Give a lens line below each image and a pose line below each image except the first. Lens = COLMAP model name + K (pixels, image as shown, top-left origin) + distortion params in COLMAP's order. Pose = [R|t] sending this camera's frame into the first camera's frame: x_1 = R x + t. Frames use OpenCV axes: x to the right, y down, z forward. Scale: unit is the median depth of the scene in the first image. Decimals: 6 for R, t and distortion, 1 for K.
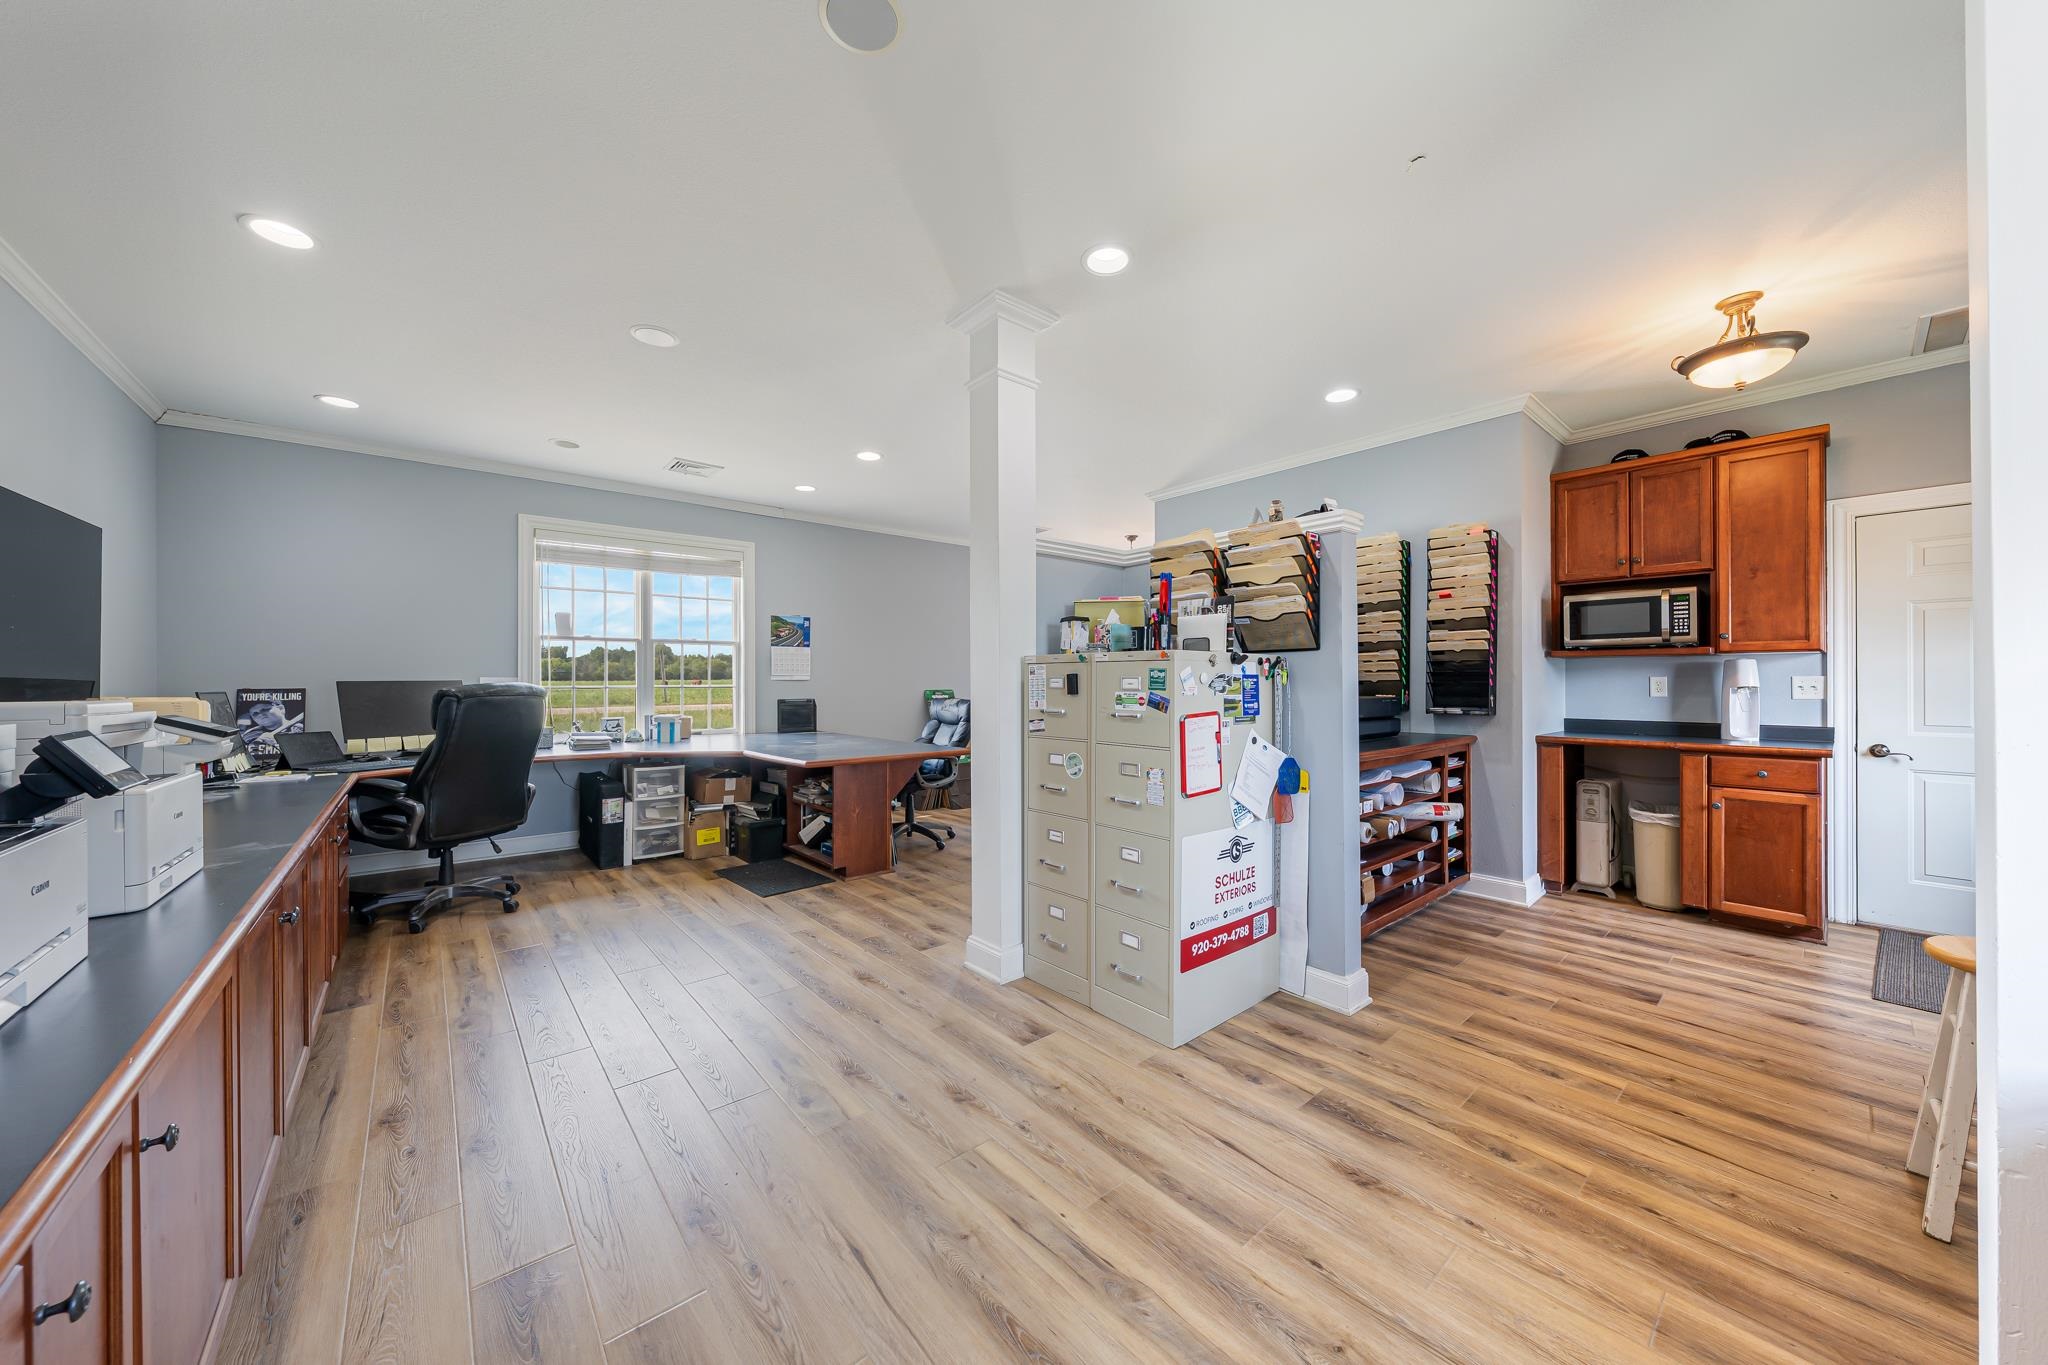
lens RADIAL K [[706.1, 0, 1026.0], [0, 706.1, 680.5], [0, 0, 1]] dist [-0.001869, -0.000081]
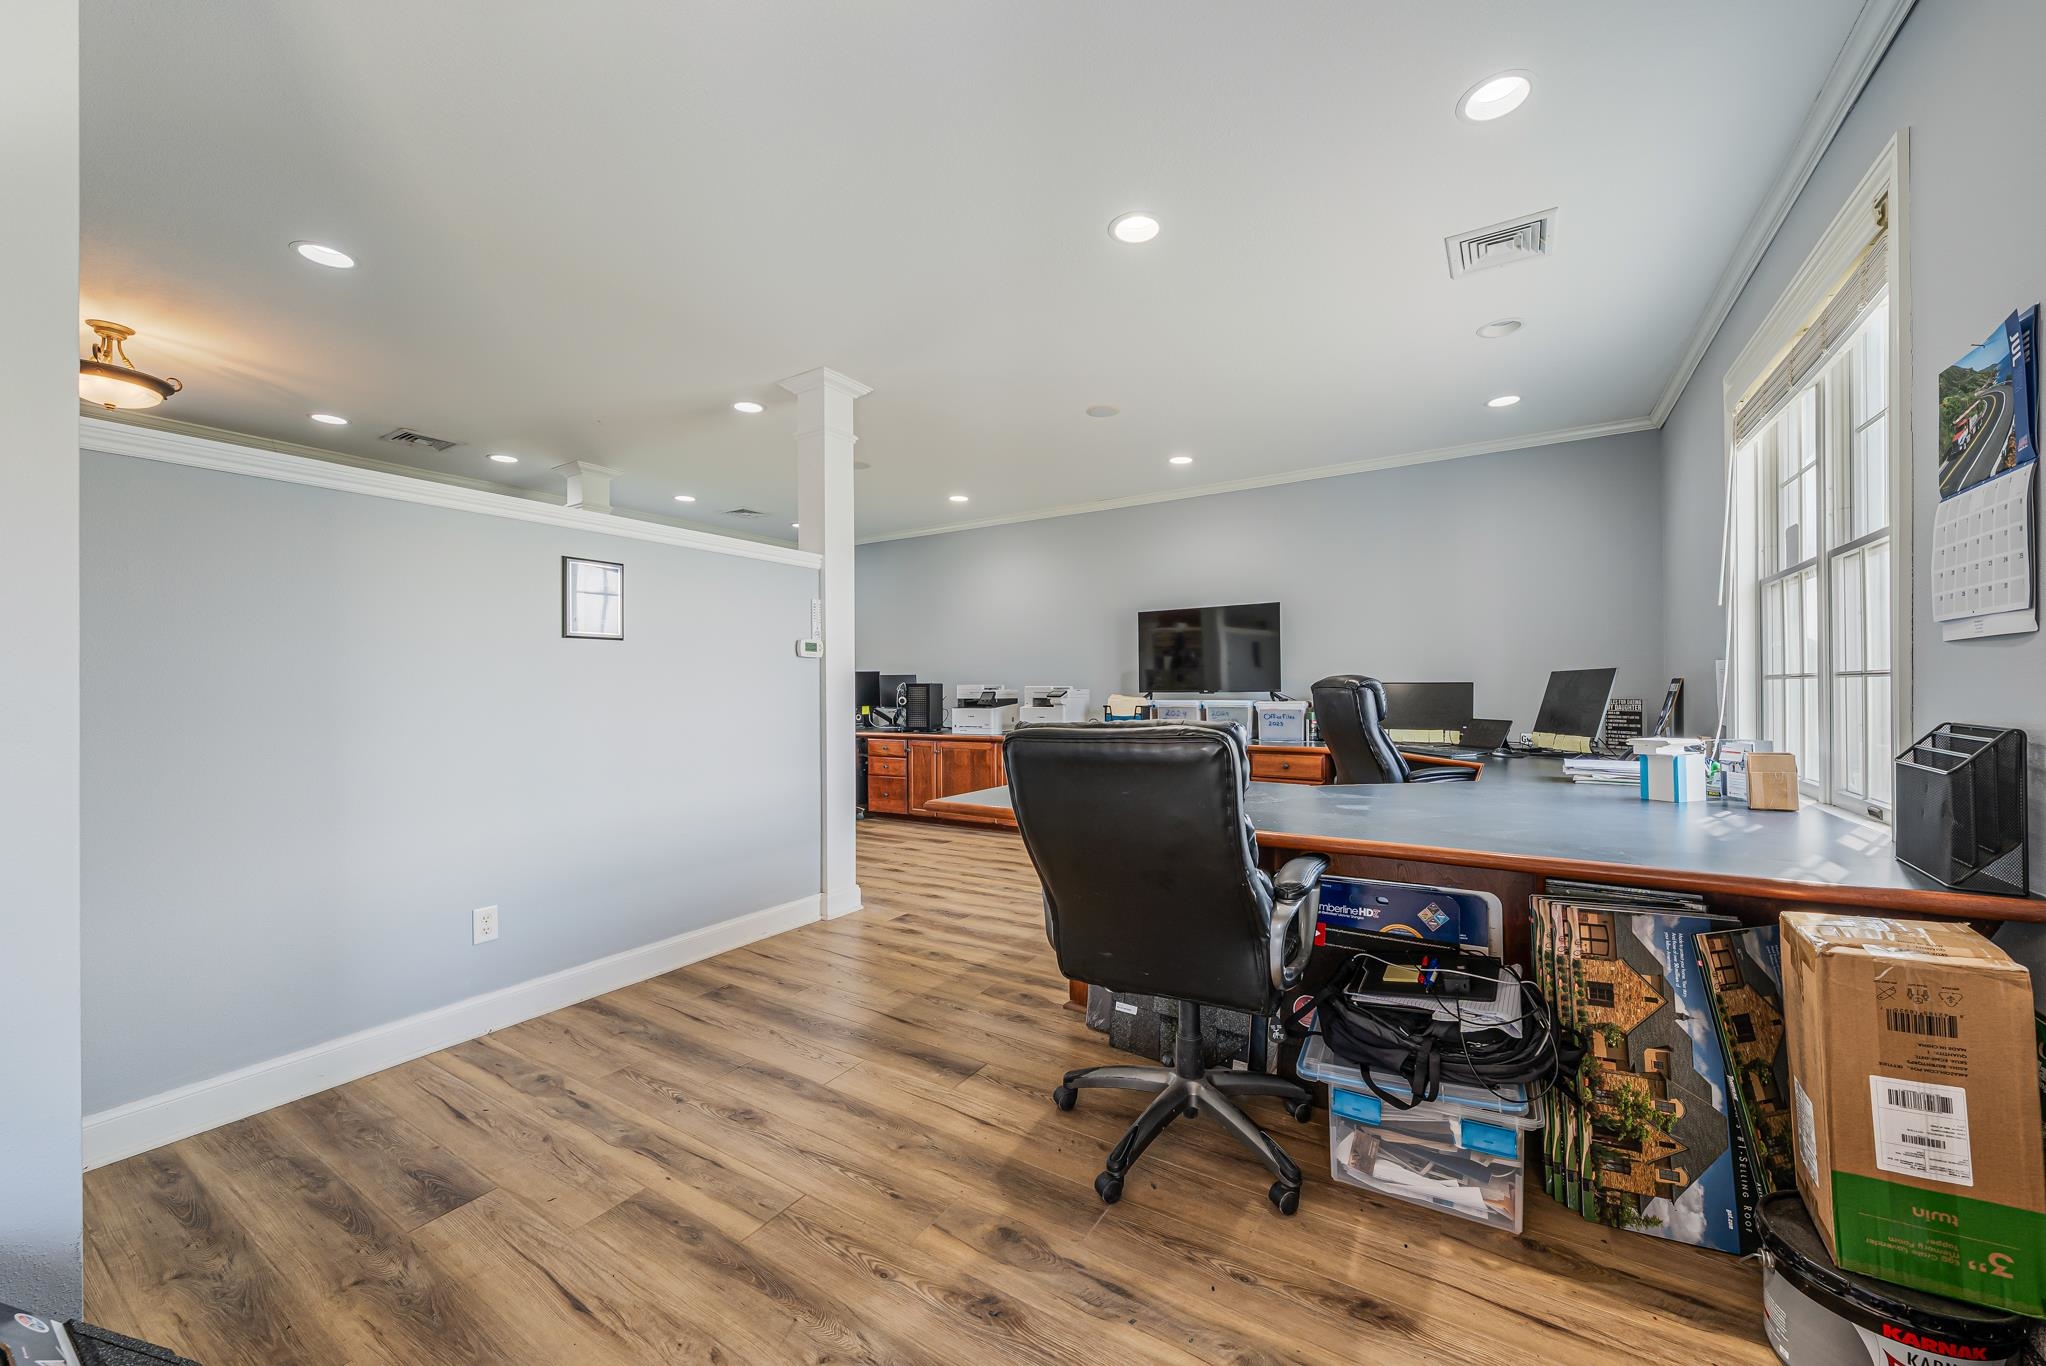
lens RADIAL K [[762.8, 0, 1024.4], [0, 762.8, 688.1], [0, 0, 1]] dist [-0.000212, -0.000040]
pose [[-0.954914, 0.009296, -0.296737, 0.027920], [0.010958, 0.999932, -0.003936, 0.021494], [0.296680, -0.007010, -0.954951, 1.953521]]
